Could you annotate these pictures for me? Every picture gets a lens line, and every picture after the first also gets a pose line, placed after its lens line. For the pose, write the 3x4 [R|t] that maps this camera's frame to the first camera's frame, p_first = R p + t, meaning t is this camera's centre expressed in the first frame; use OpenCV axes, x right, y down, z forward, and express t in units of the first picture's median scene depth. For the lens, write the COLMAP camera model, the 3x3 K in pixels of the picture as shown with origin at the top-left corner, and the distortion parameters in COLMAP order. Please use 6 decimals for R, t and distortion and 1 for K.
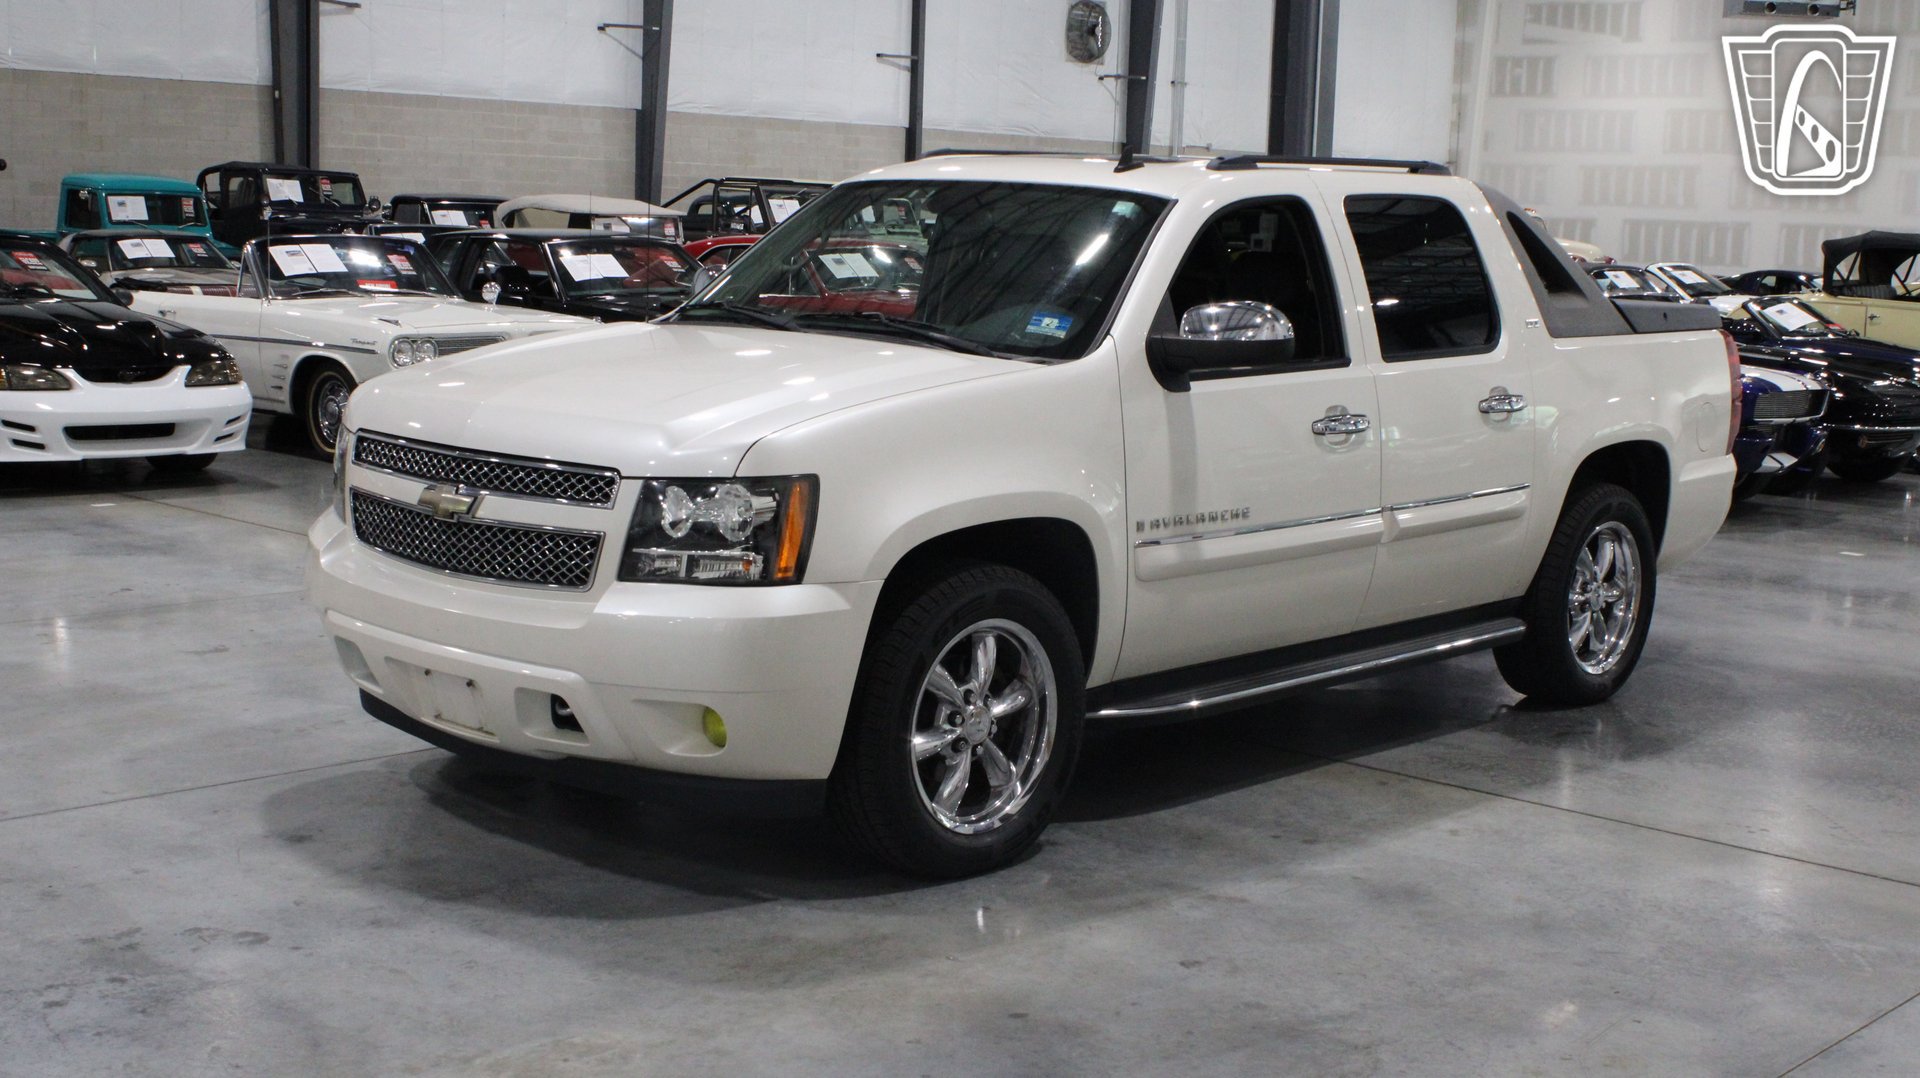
lens RADIAL K [[2394.2, 0, 976.5], [0, 2394.2, 528.0], [0, 0, 1]] dist [-0.044286, 0.000000]
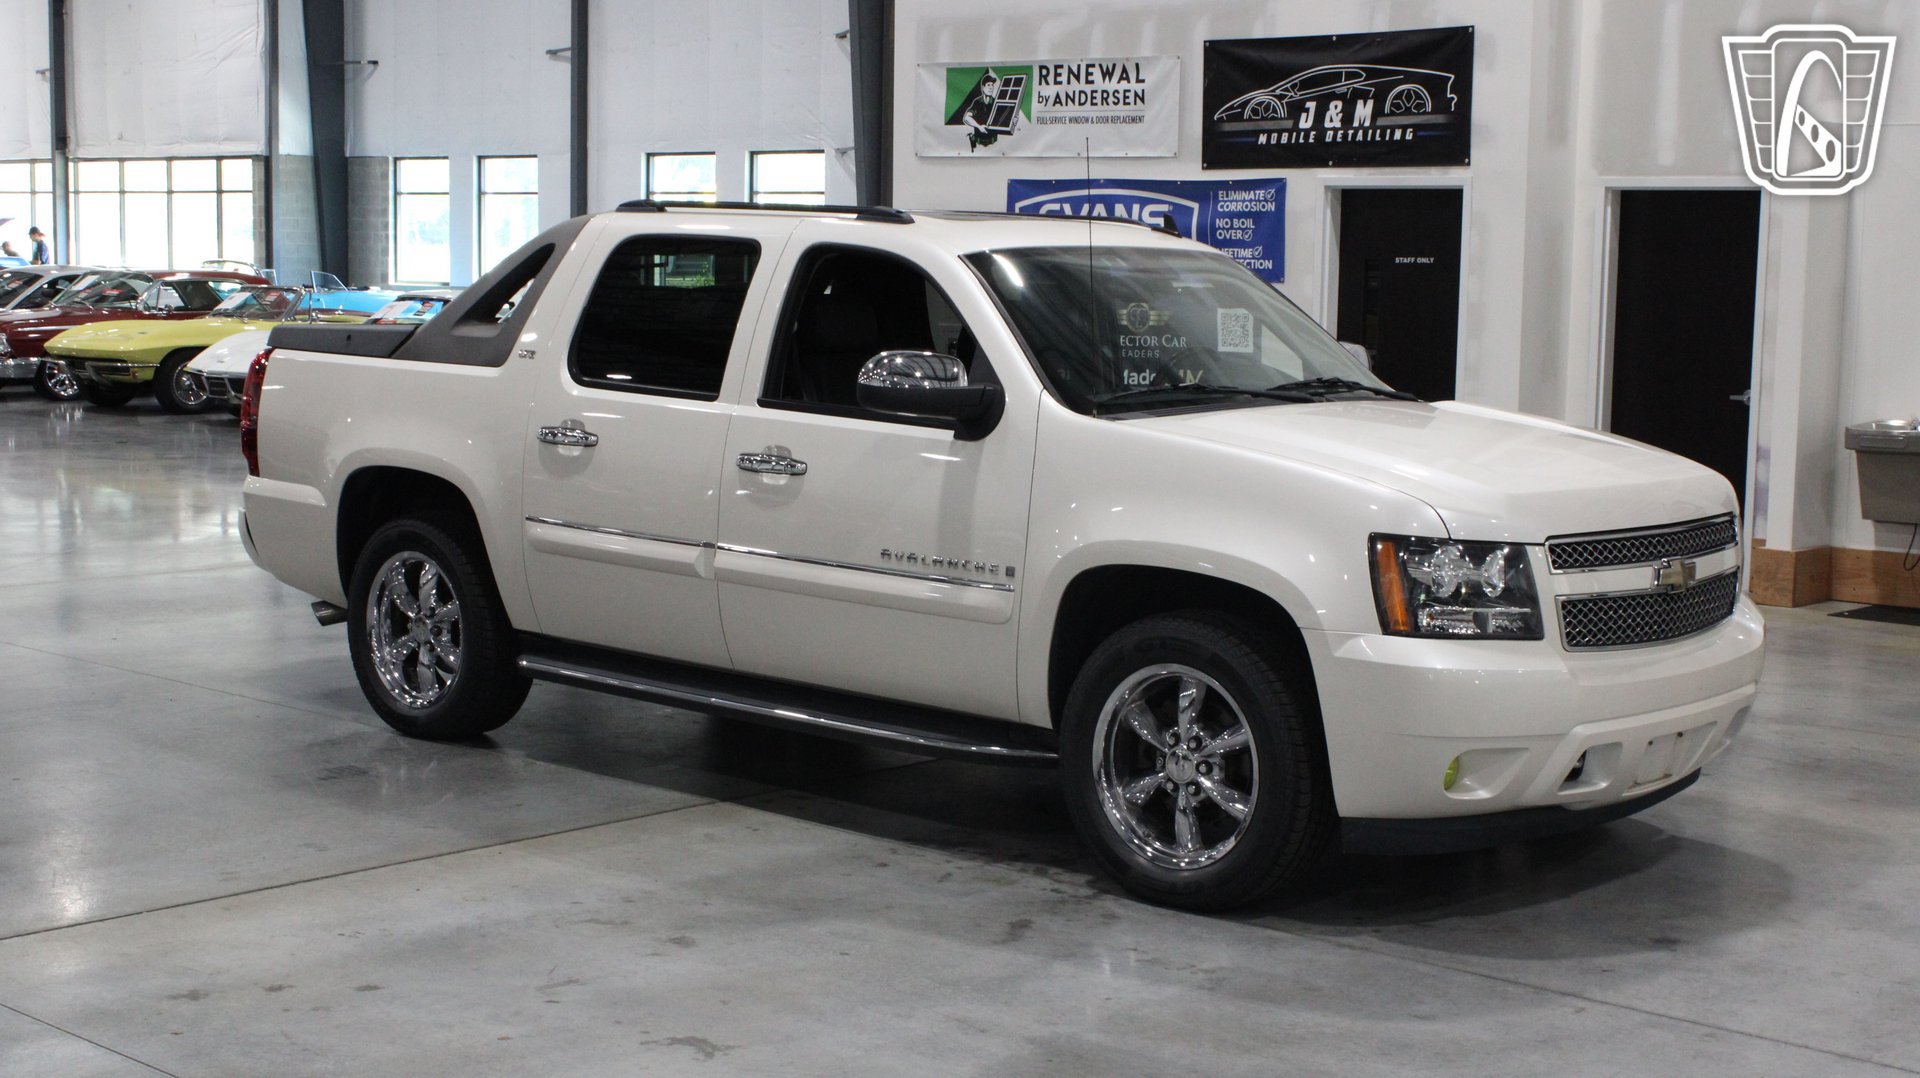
lens RADIAL K [[2653.1, 0, 949.1], [0, 2653.1, 541.7], [0, 0, 1]] dist [-0.064360, 0.000000]
pose [[-0.013230, -0.144818, 0.989370, -1.239337], [0.107991, 0.983462, 0.145397, -0.209012], [-0.994064, 0.108766, 0.002628, 1.178614]]
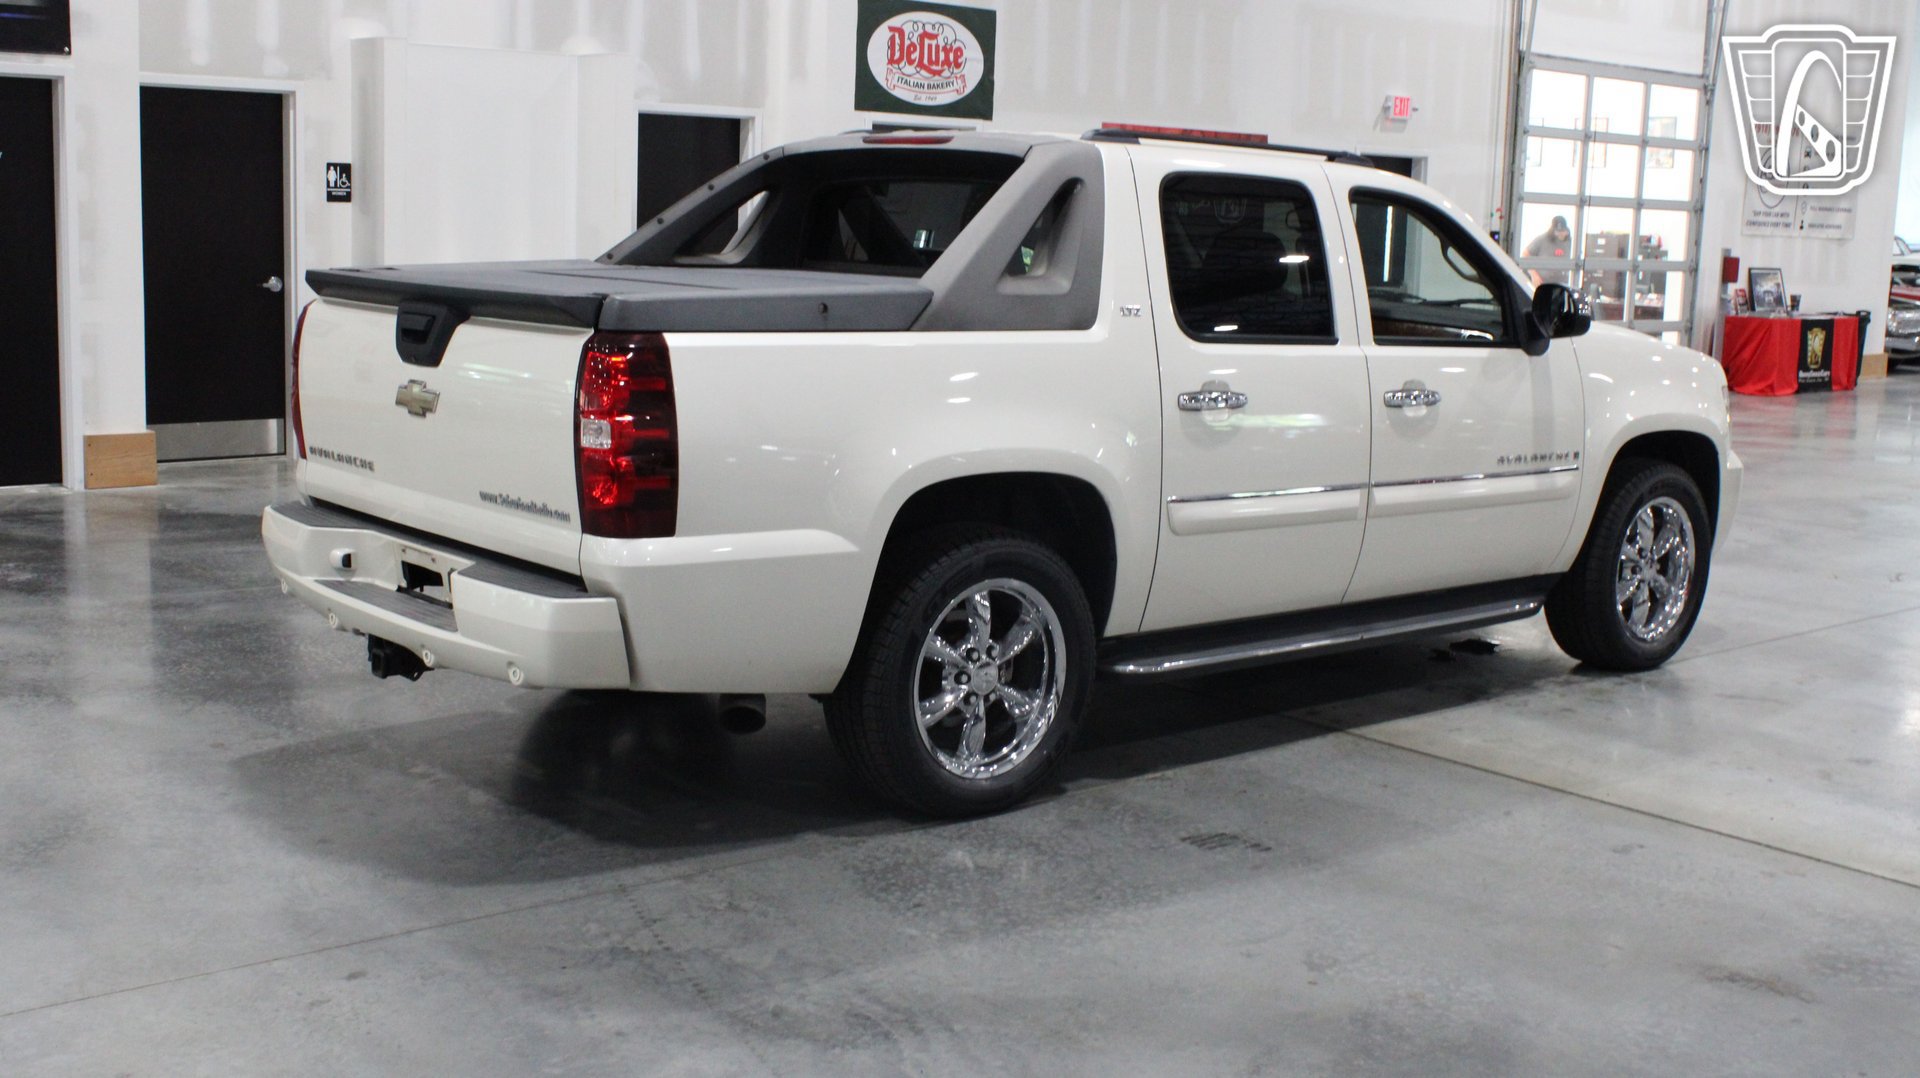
lens RADIAL K [[2124.6, 0, 972.0], [0, 2124.6, 539.3], [0, 0, 1]] dist [-0.079854, 0.000000]
pose [[-0.991293, -0.086496, 0.099279, 0.044507], [-0.054720, 0.956401, 0.286883, -0.292355], [-0.119765, 0.278953, -0.952807, 2.262154]]
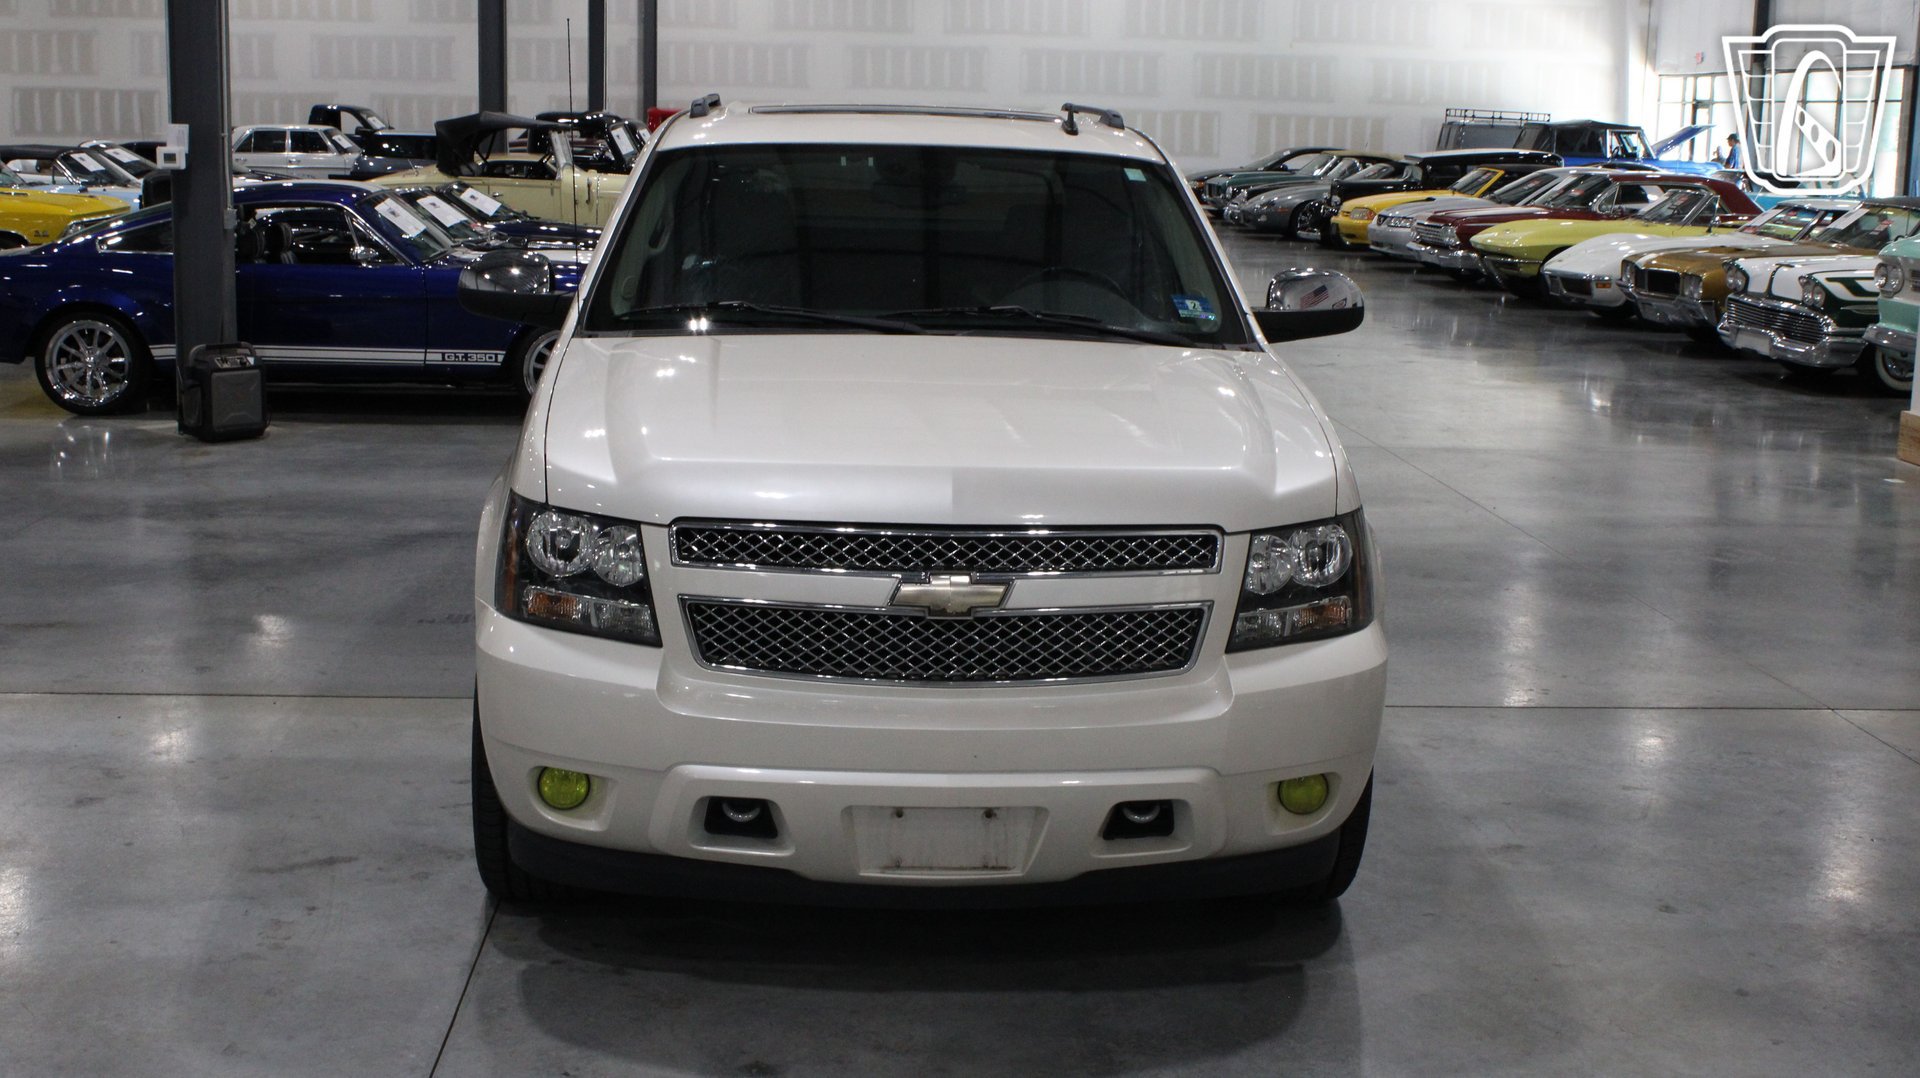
lens RADIAL K [[2394.2, 0, 957.3], [0, 2394.2, 549.1], [0, 0, 1]] dist [-0.044286, 0.000000]
pose [[0.693218, -0.150028, 0.704940, -0.694945], [0.098719, 0.988641, 0.113329, -0.103983], [-0.713935, -0.008970, 0.700154, 0.394726]]
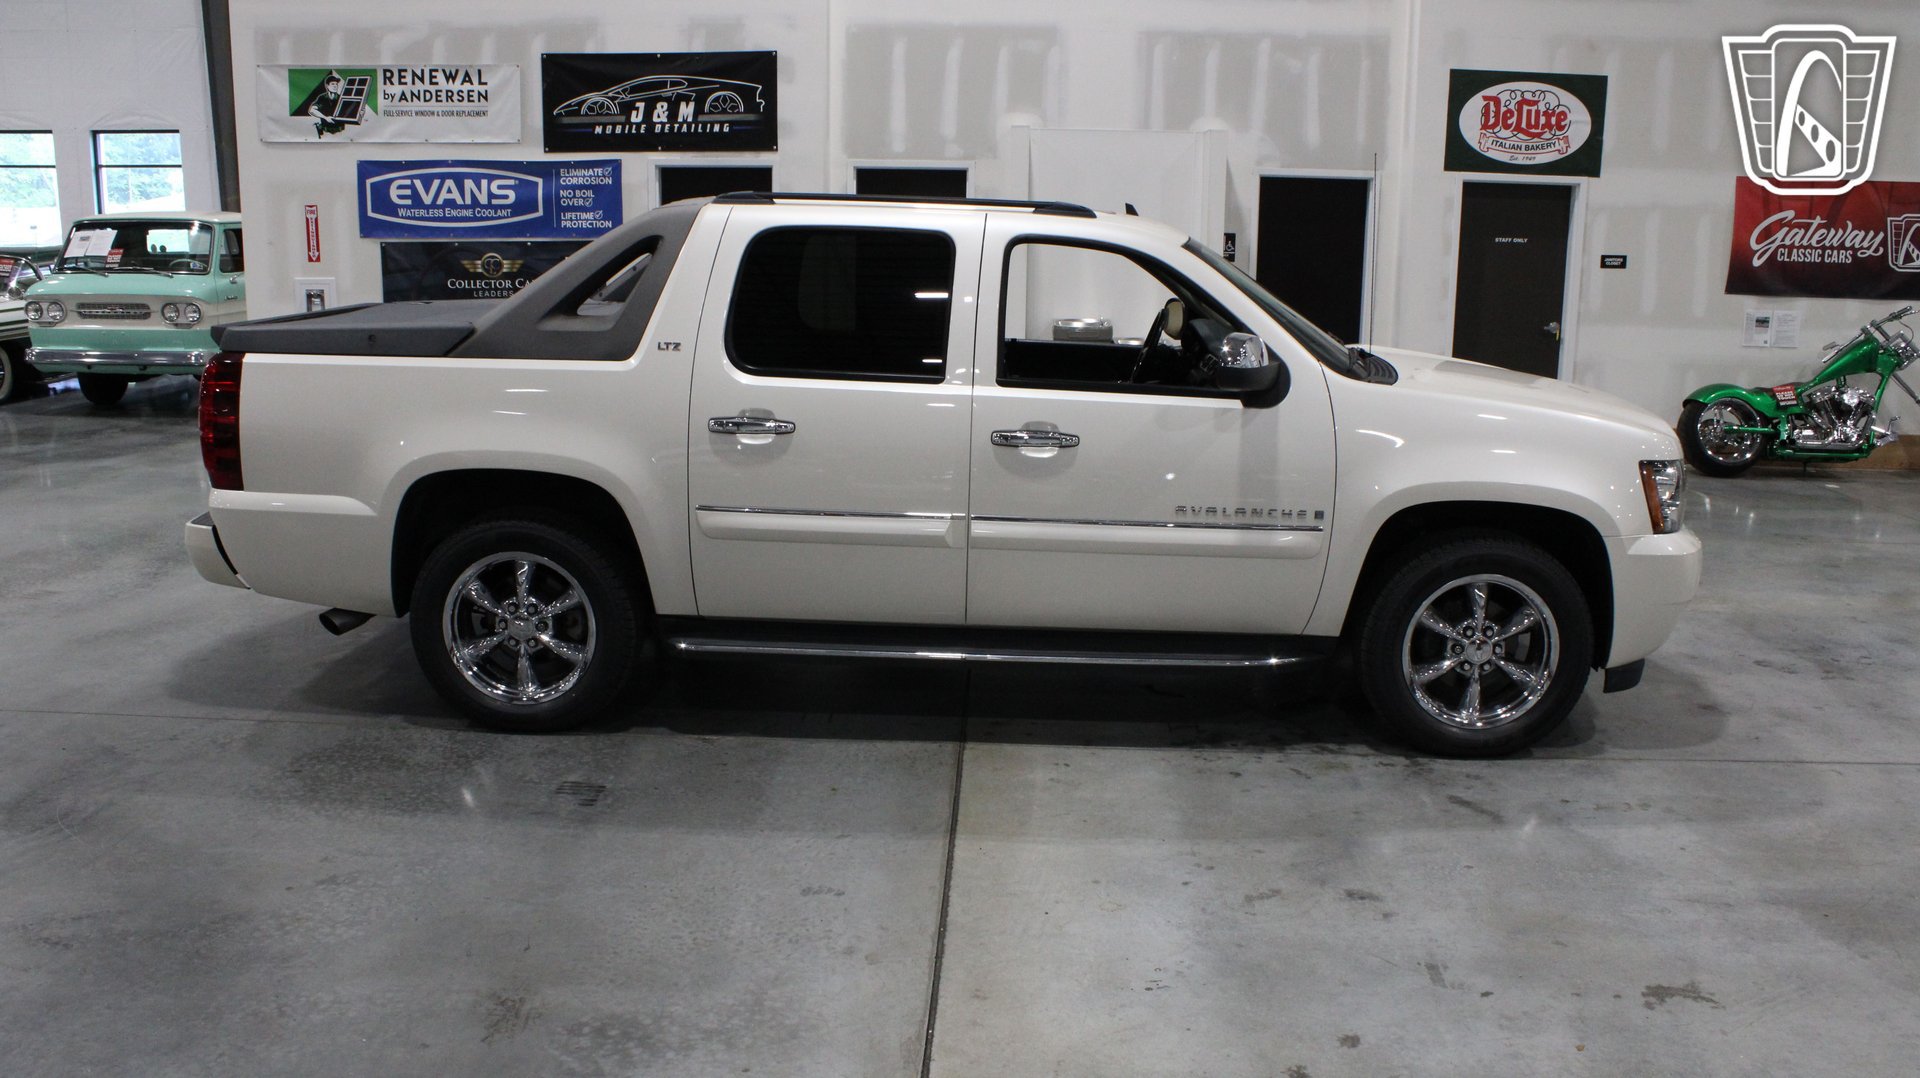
lens RADIAL K [[1611.4, 0, 945.4], [0, 1611.4, 530.8], [0, 0, 1]] dist [-0.156459, 0.123311]
pose [[-0.647669, -0.194339, 0.736721, -0.623337], [0.059377, 0.951110, 0.303092, -0.279221], [-0.759605, 0.240047, -0.604465, 1.782207]]
